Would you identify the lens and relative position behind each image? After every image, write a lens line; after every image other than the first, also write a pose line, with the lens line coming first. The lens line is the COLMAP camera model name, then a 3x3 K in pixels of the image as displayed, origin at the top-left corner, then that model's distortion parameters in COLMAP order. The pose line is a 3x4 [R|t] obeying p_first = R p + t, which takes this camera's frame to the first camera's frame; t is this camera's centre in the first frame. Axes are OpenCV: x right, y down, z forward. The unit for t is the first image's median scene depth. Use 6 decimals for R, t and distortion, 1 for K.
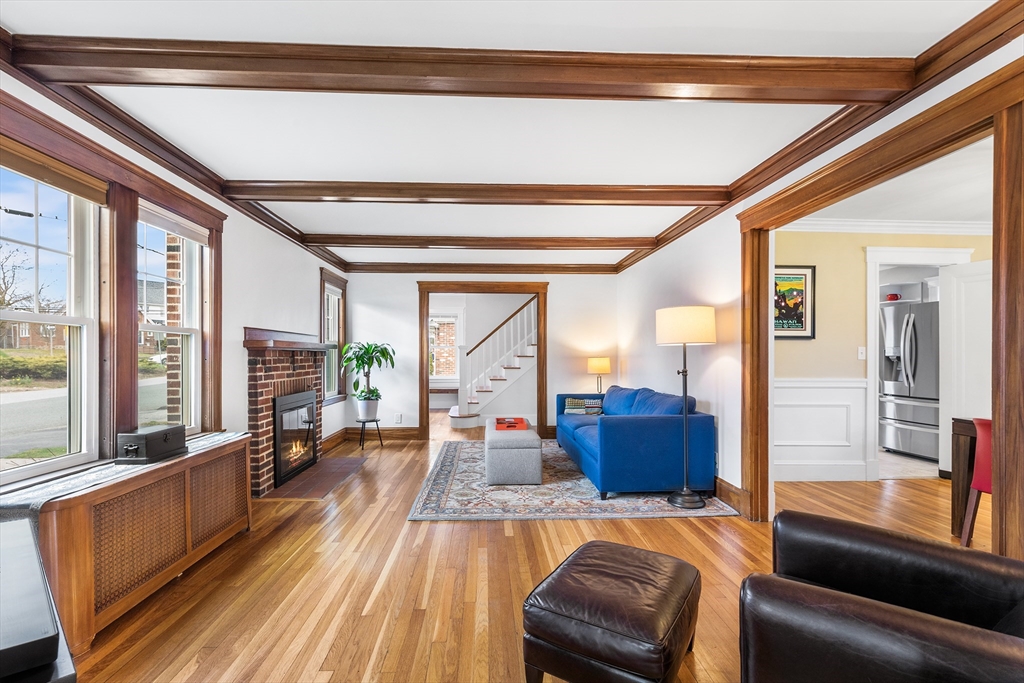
lens RADIAL K [[473.5, 0, 512.0], [0, 473.5, 341.5], [0, 0, 1]] dist [-0.001568, -0.000436]
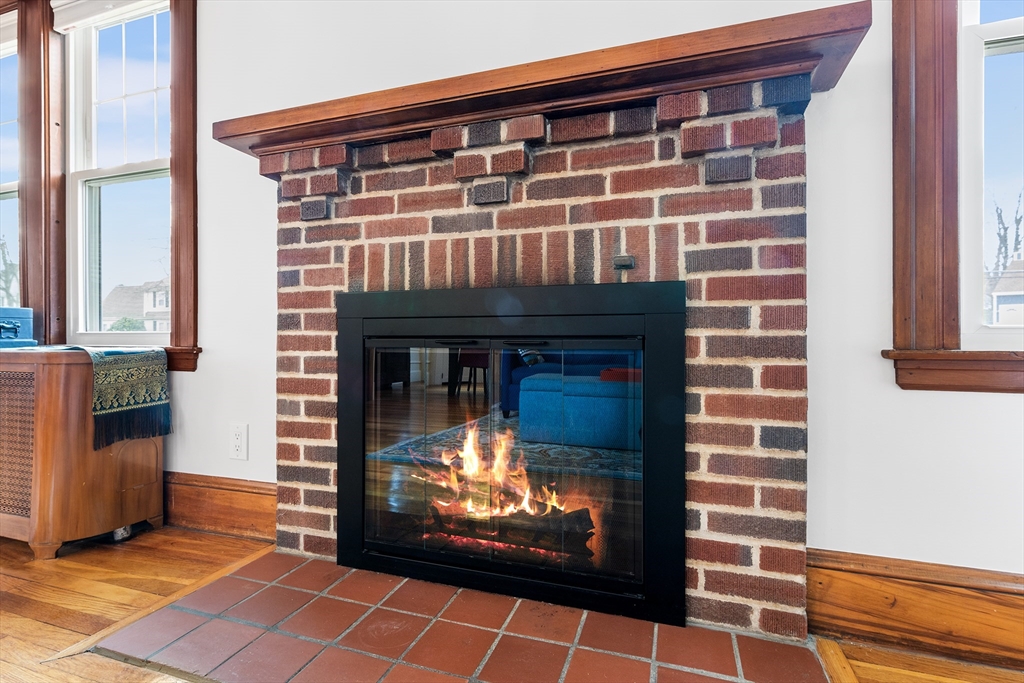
lens RADIAL K [[492.8, 0, 512.0], [0, 492.8, 341.5], [0, 0, 1]] dist [-0.000526, -0.000090]
pose [[-0.375678, 0.003314, -0.926744, -0.173848], [0.016040, 0.999867, -0.002927, 0.120860], [0.926611, -0.015965, -0.375681, 0.959483]]
